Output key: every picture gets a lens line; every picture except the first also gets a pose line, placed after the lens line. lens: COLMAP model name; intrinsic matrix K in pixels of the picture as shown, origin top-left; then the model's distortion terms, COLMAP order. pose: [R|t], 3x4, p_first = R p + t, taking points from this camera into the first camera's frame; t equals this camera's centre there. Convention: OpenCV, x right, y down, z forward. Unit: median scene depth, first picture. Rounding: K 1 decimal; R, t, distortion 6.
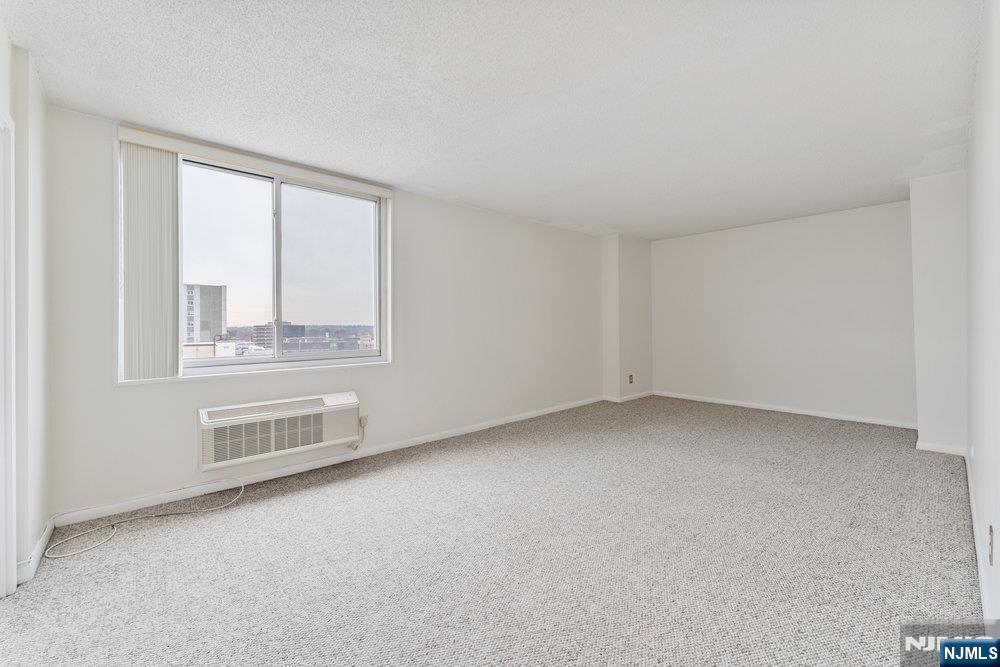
lens RADIAL K [[406.4, 0, 495.9], [0, 406.4, 325.9], [0, 0, 1]] dist [-0.001556, 0.000057]
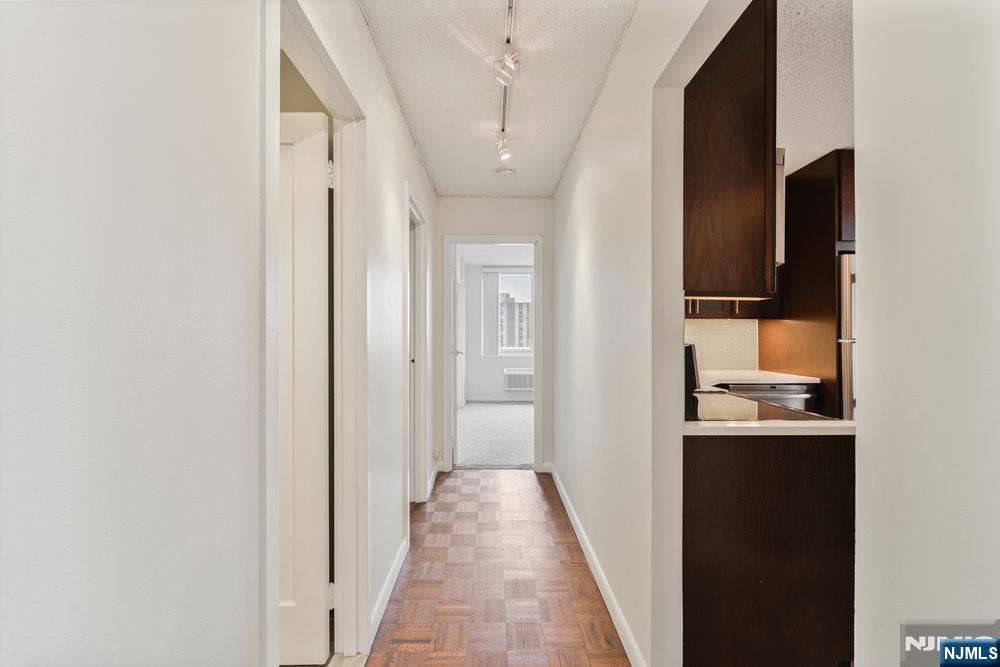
lens RADIAL K [[406.4, 0, 498.9], [0, 406.4, 334.9], [0, 0, 1]] dist [-0.001556, 0.000057]
pose [[0.762418, 0.002994, -0.647078, 0.916964], [-0.002393, 0.999996, 0.001807, -0.013972], [0.647081, 0.000170, 0.762421, -0.997589]]
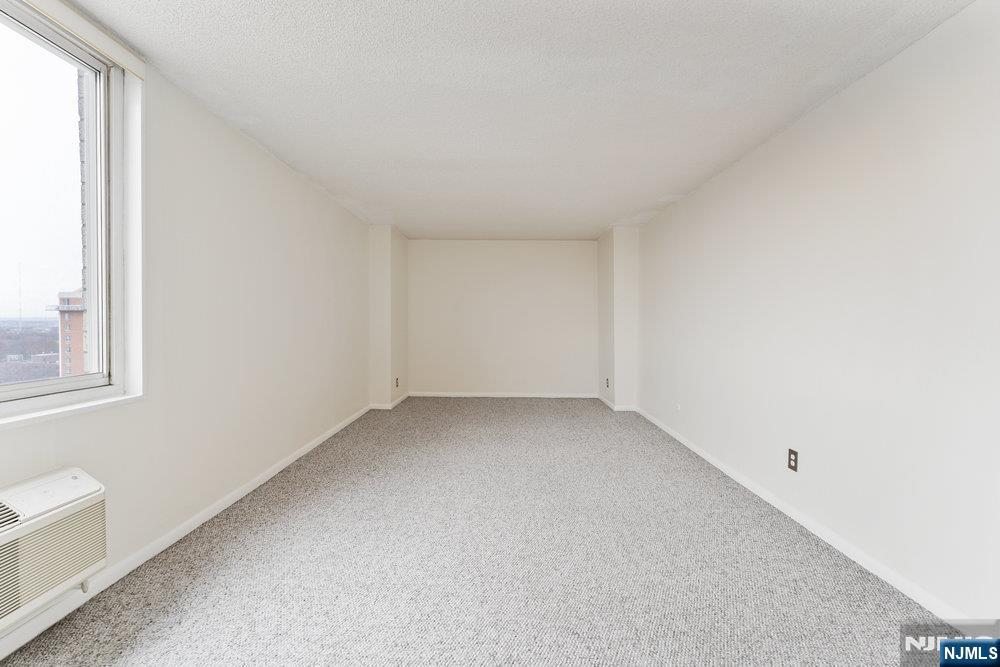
lens RADIAL K [[406.4, 0, 495.7], [0, 406.4, 340.0], [0, 0, 1]] dist [-0.001556, 0.000057]
pose [[0.669232, -0.018155, 0.742832, -0.438508], [-0.009612, 0.999406, 0.033085, -0.004277], [-0.742992, -0.029281, 0.668660, 0.410005]]
